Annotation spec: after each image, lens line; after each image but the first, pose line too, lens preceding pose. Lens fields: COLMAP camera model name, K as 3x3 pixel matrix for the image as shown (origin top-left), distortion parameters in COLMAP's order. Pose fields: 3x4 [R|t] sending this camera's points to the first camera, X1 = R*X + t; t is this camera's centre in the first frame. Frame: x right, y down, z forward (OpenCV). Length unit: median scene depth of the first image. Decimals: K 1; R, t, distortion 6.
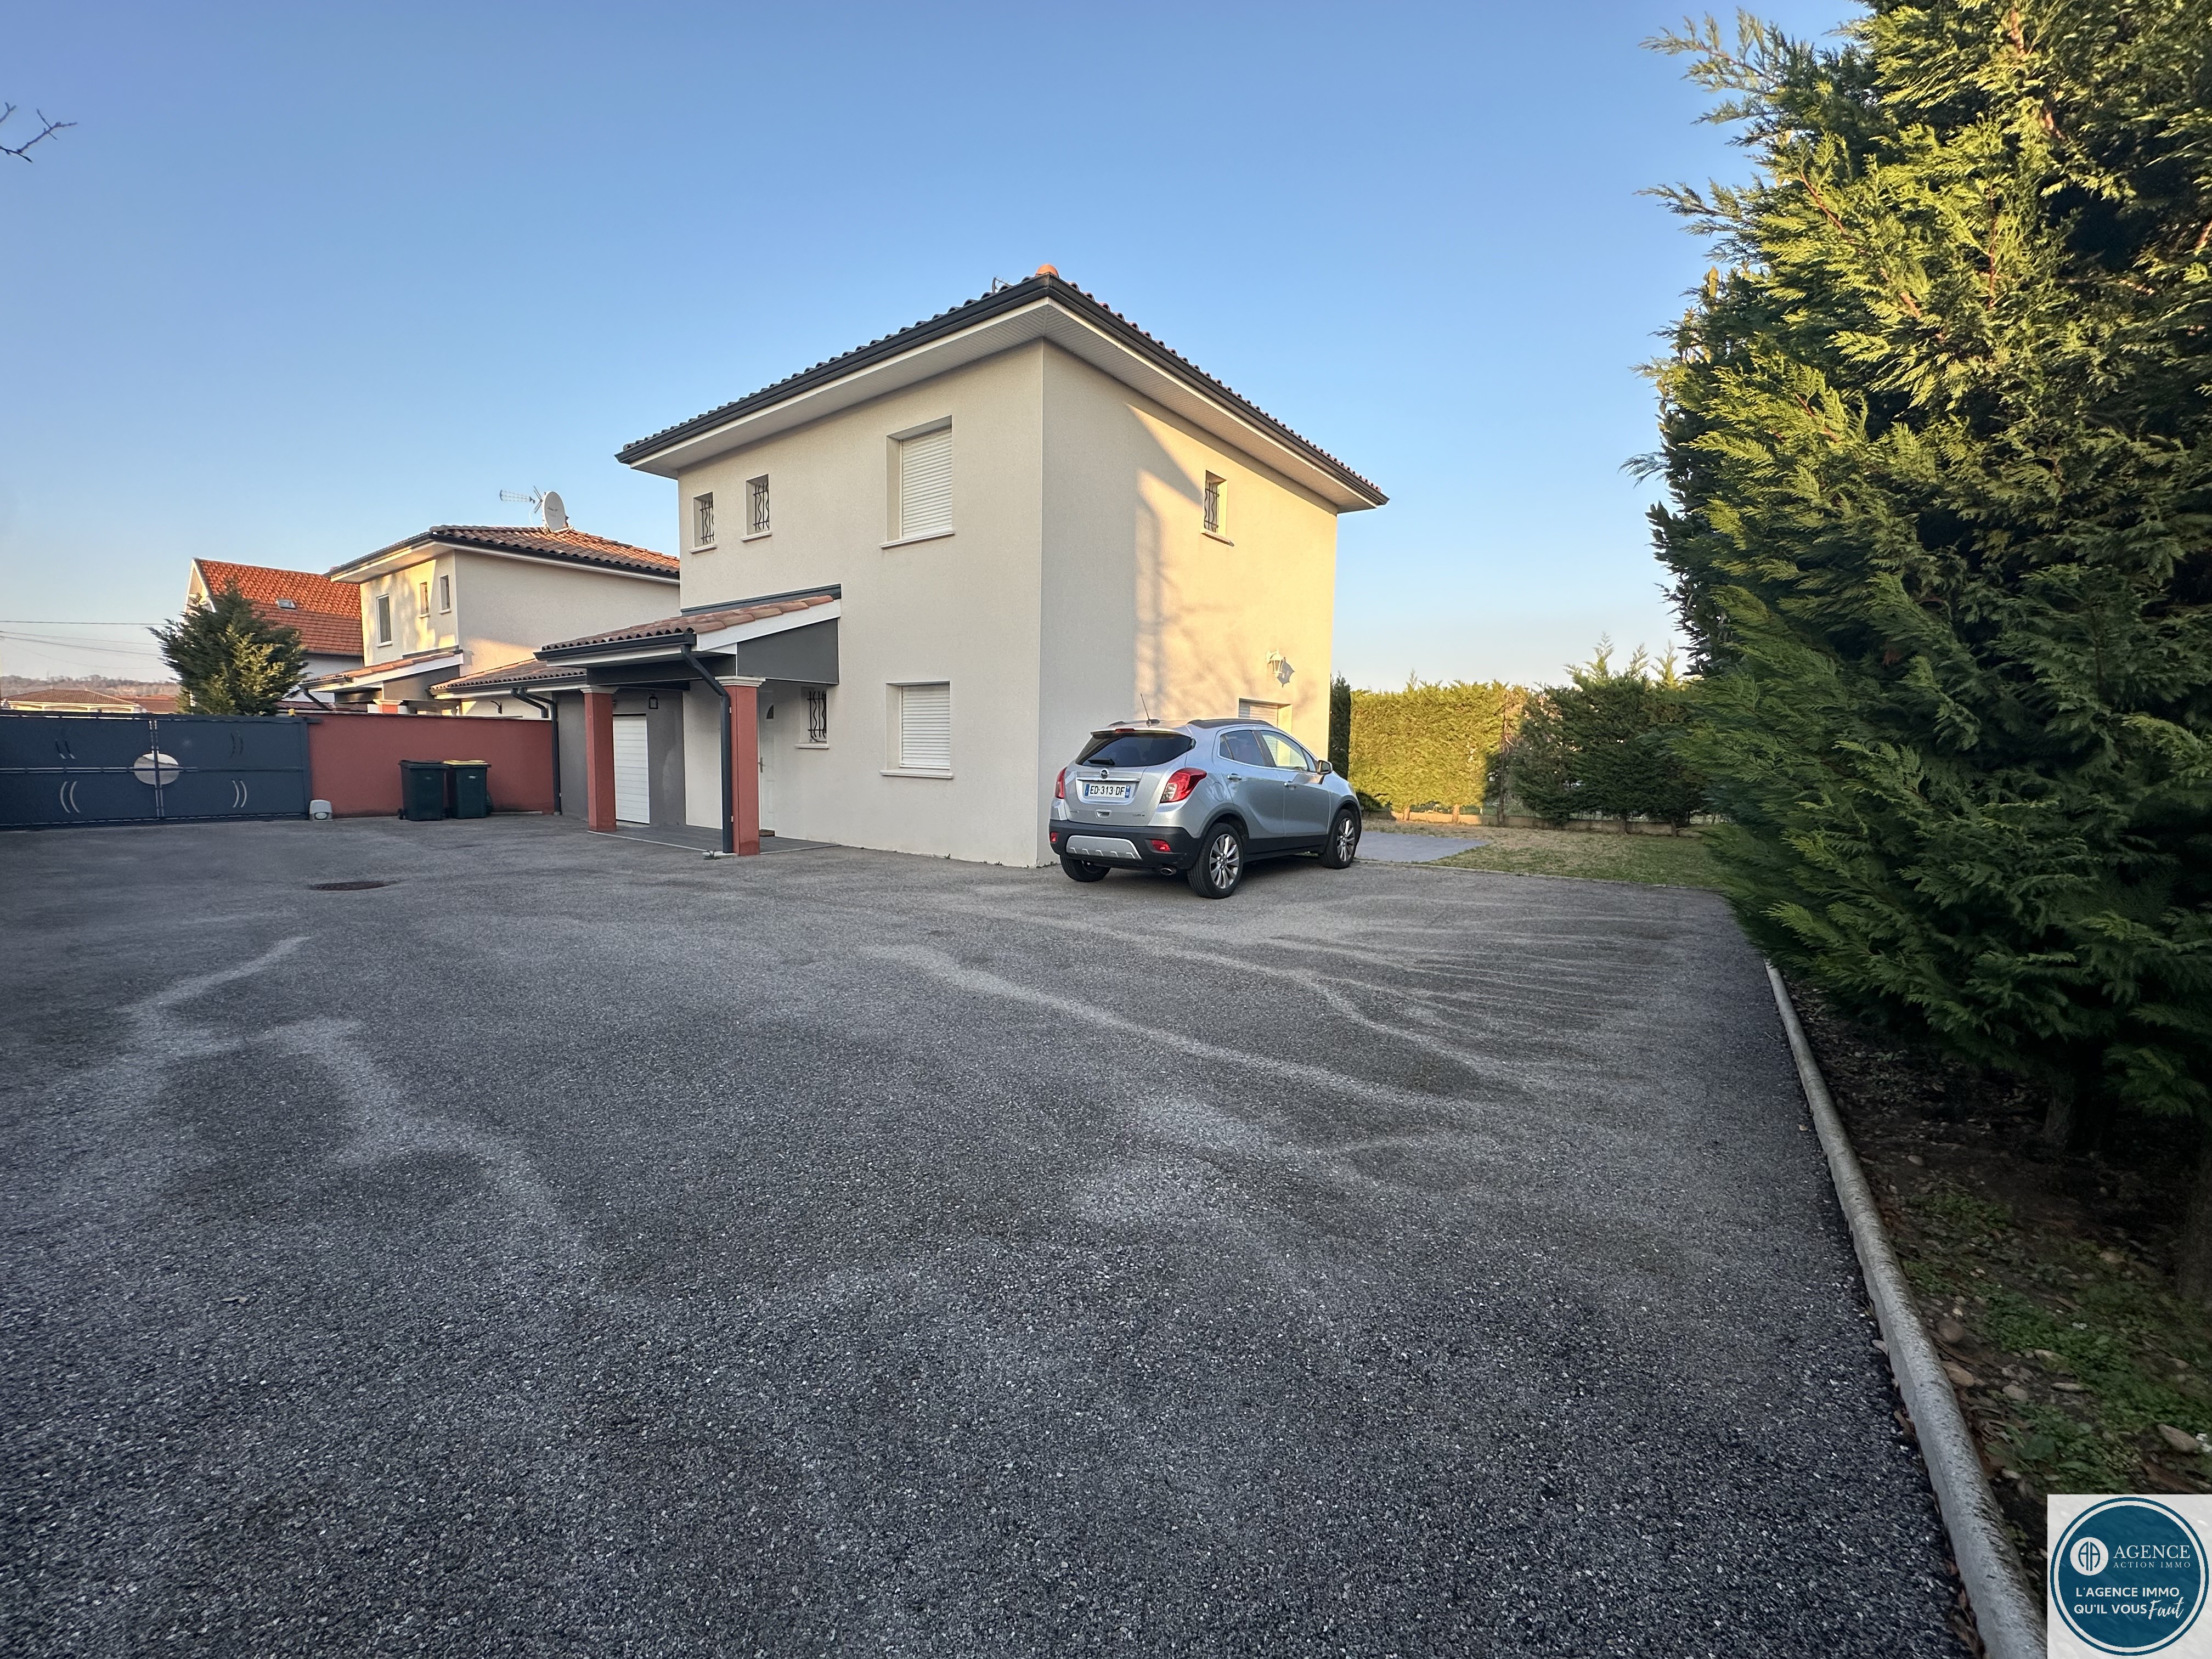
lens RADIAL K [[884.9, 0, 1128.0], [0, 884.9, 811.9], [0, 0, 1]] dist [-0.003910, 0.001204]
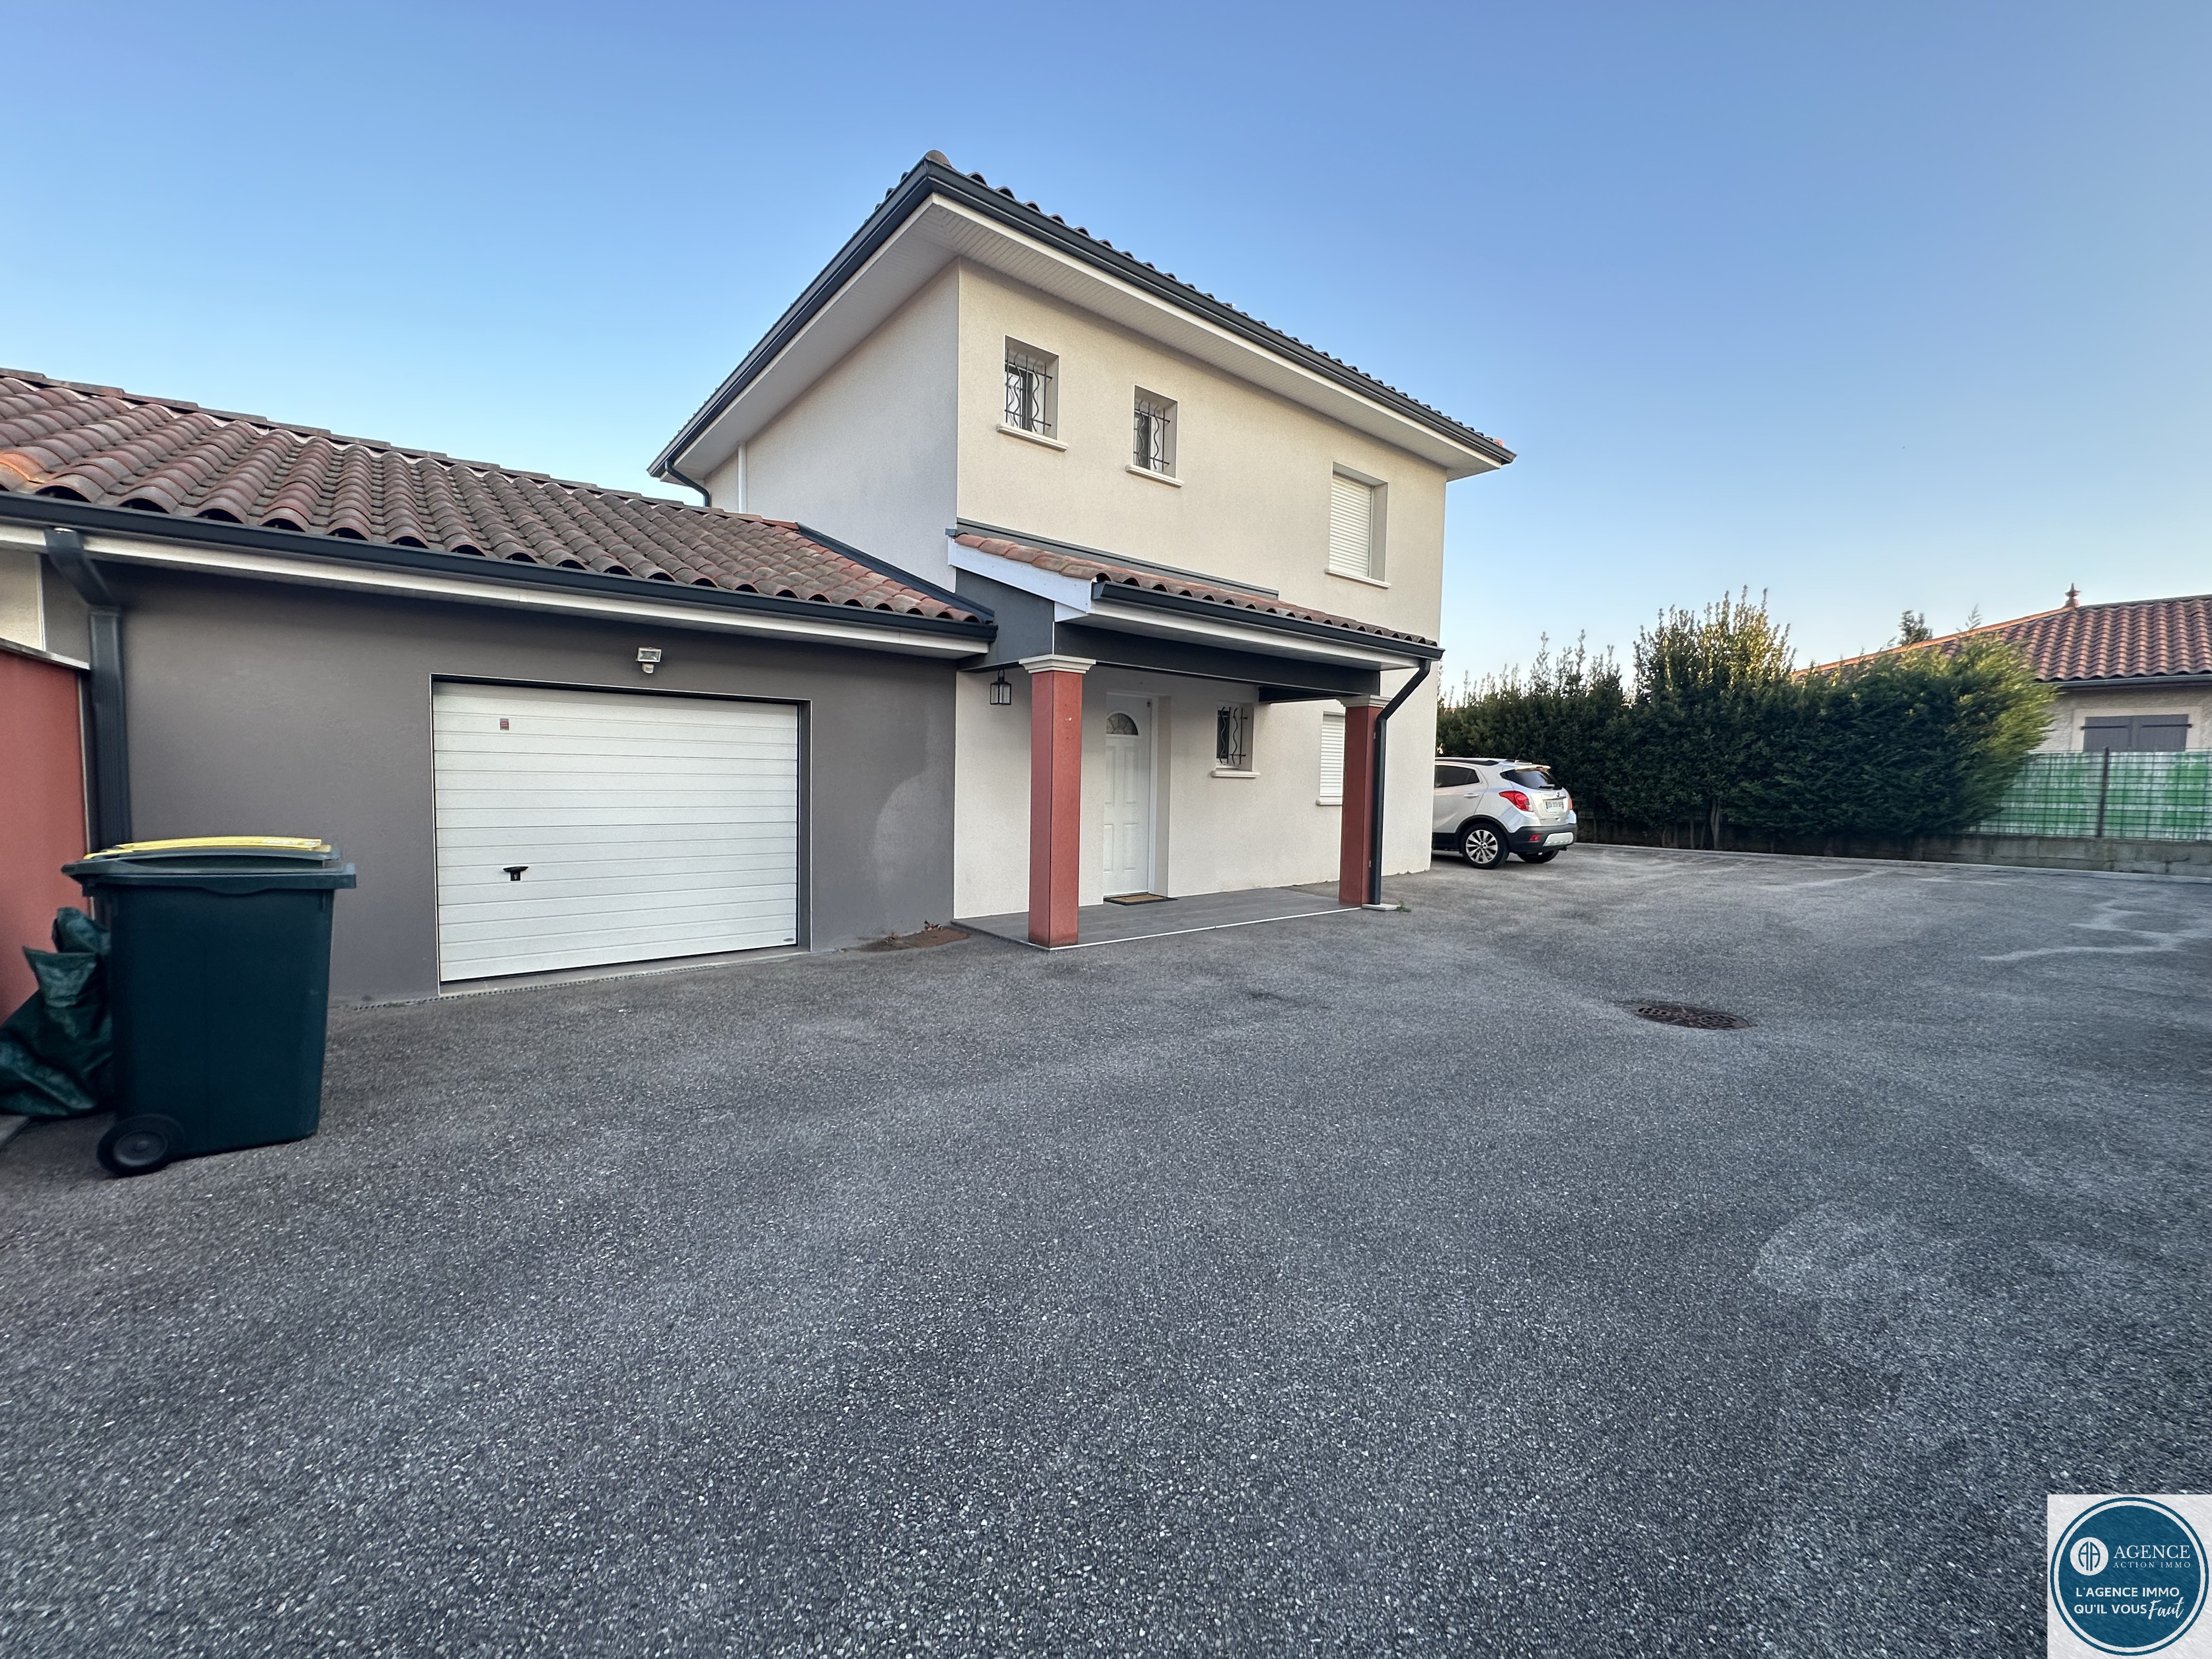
lens RADIAL K [[884.9, 0, 1109.8], [0, 884.9, 837.6], [0, 0, 1]] dist [-0.003910, 0.001204]
pose [[0.235473, -0.080882, 0.968509, -1.059632], [0.052134, 0.996147, 0.070515, -0.071594], [-0.970482, 0.033887, 0.238782, 0.818592]]
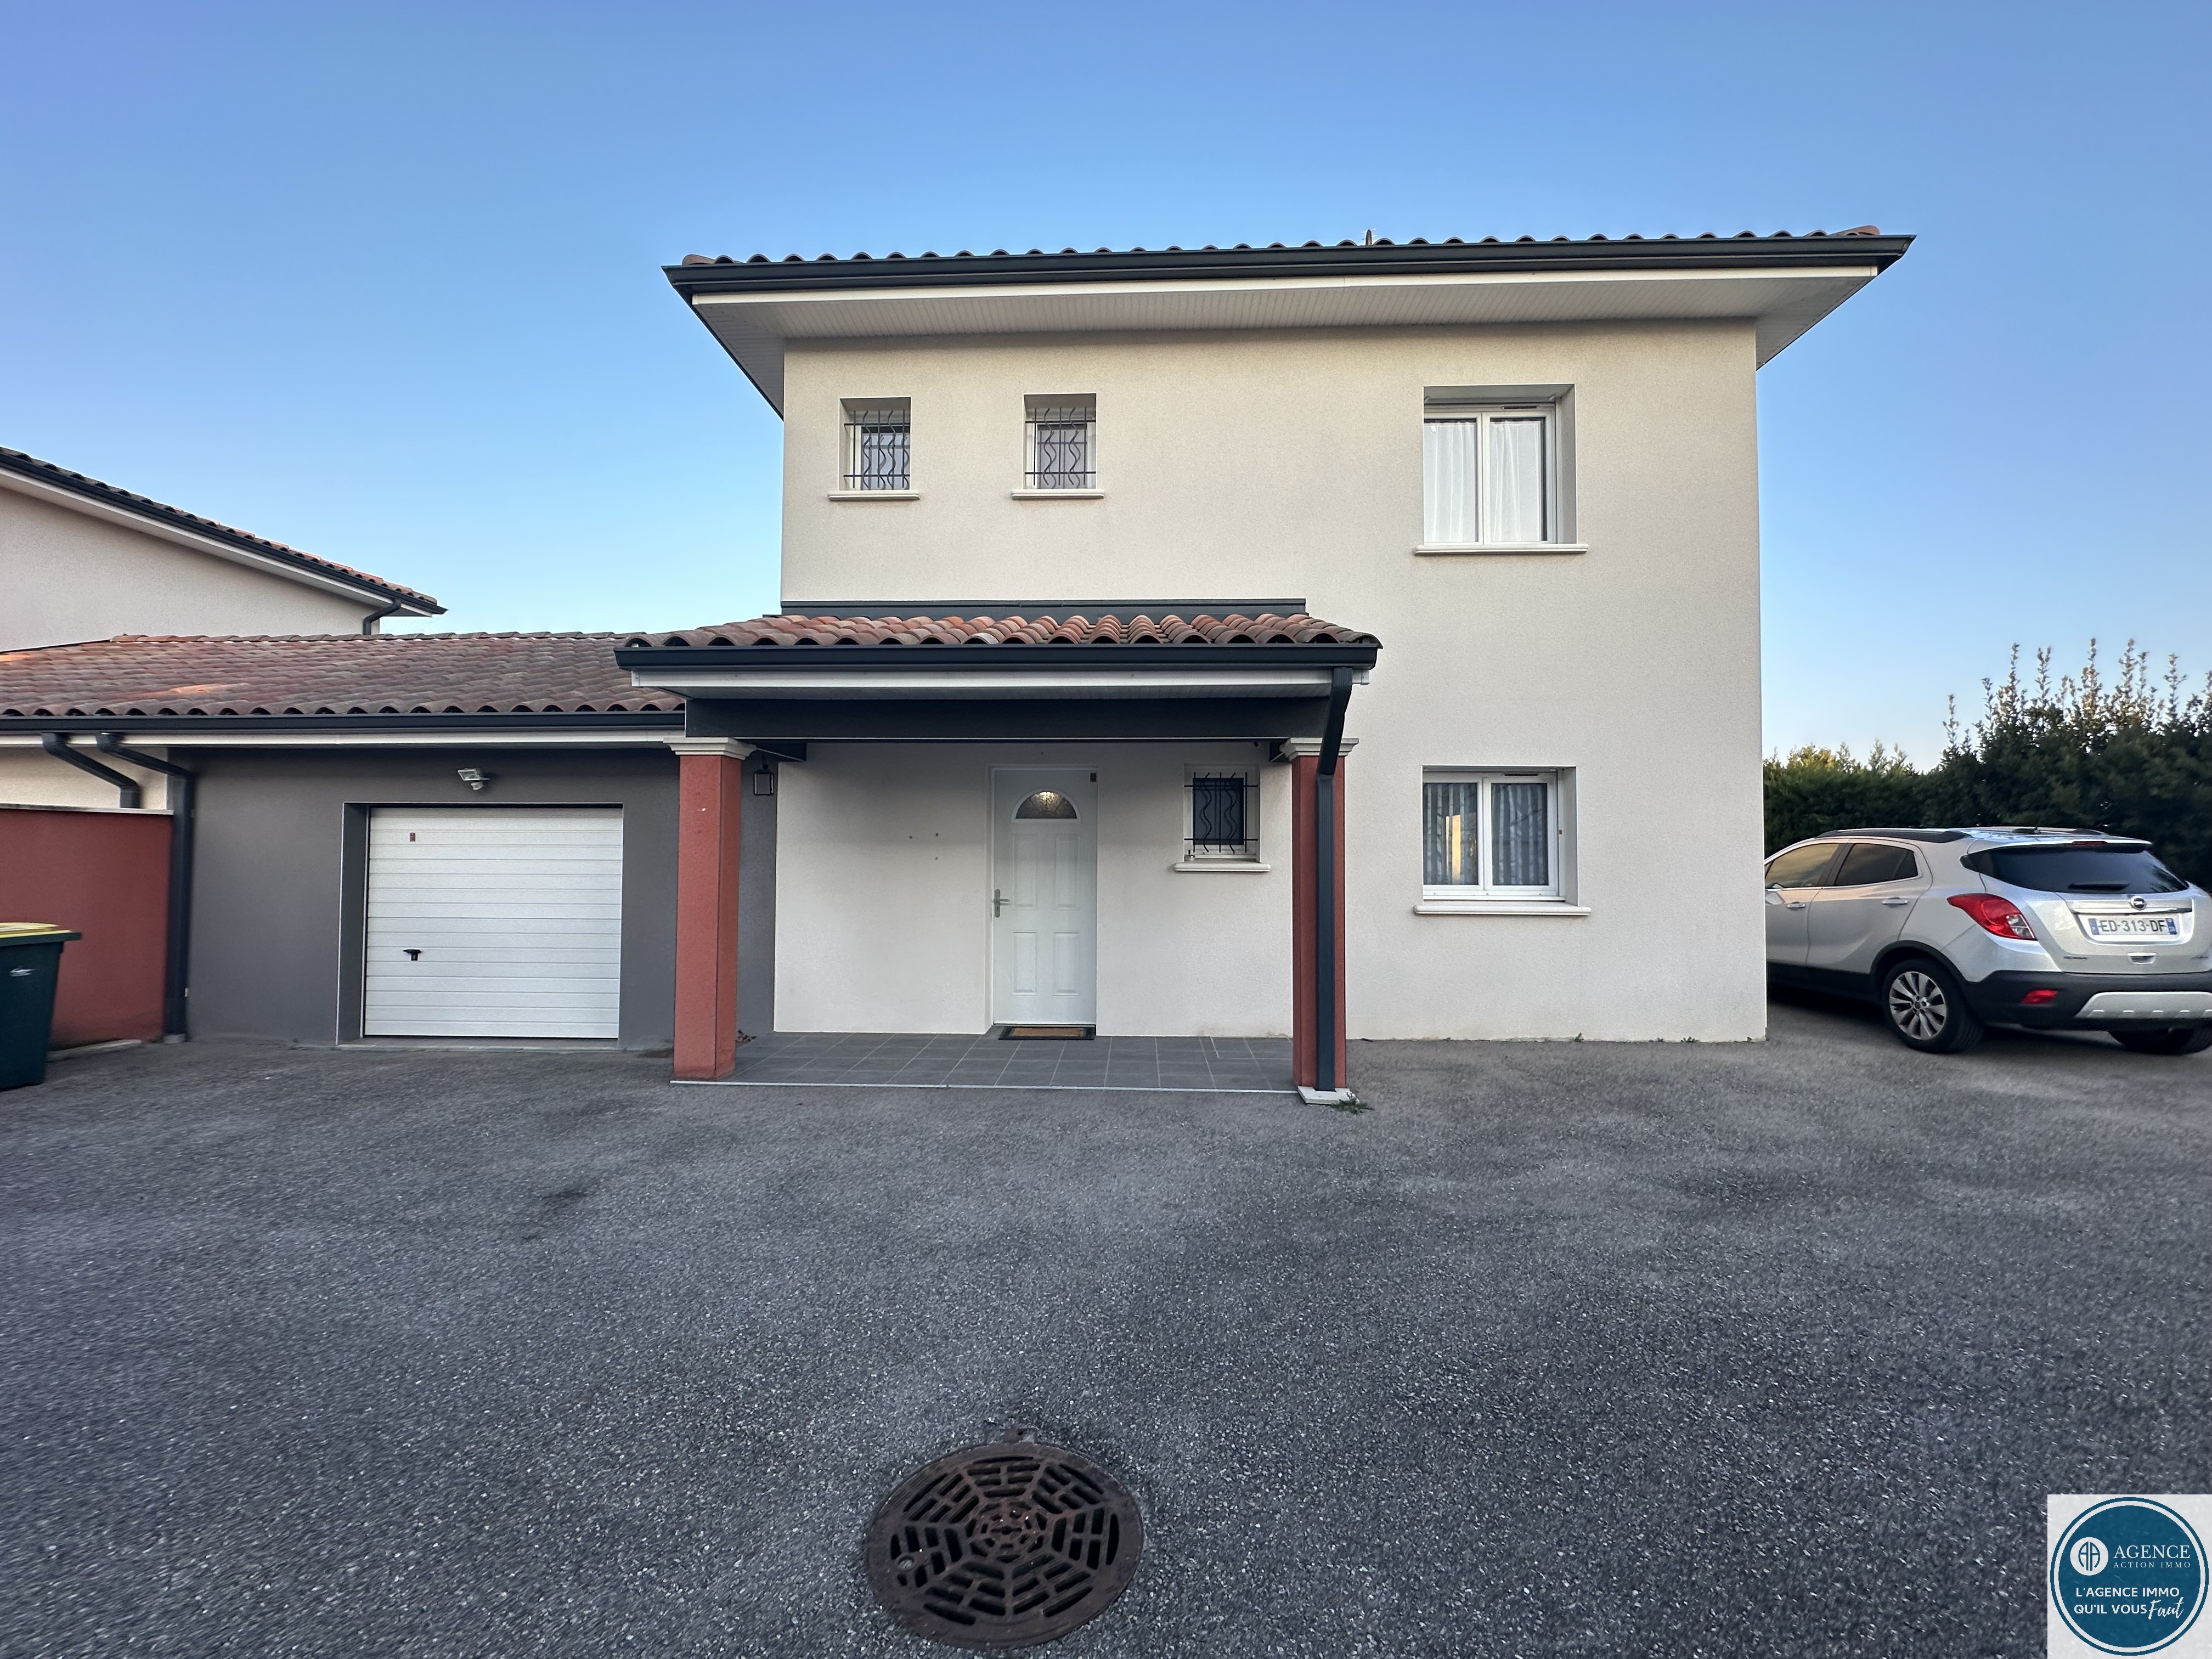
lens RADIAL K [[884.9, 0, 1100.8], [0, 884.9, 835.8], [0, 0, 1]] dist [-0.003910, 0.001204]
pose [[0.821121, -0.001271, 0.570753, -0.668950], [0.049593, 0.996374, -0.069128, -0.053100], [-0.568596, 0.085068, 0.818207, 0.508289]]
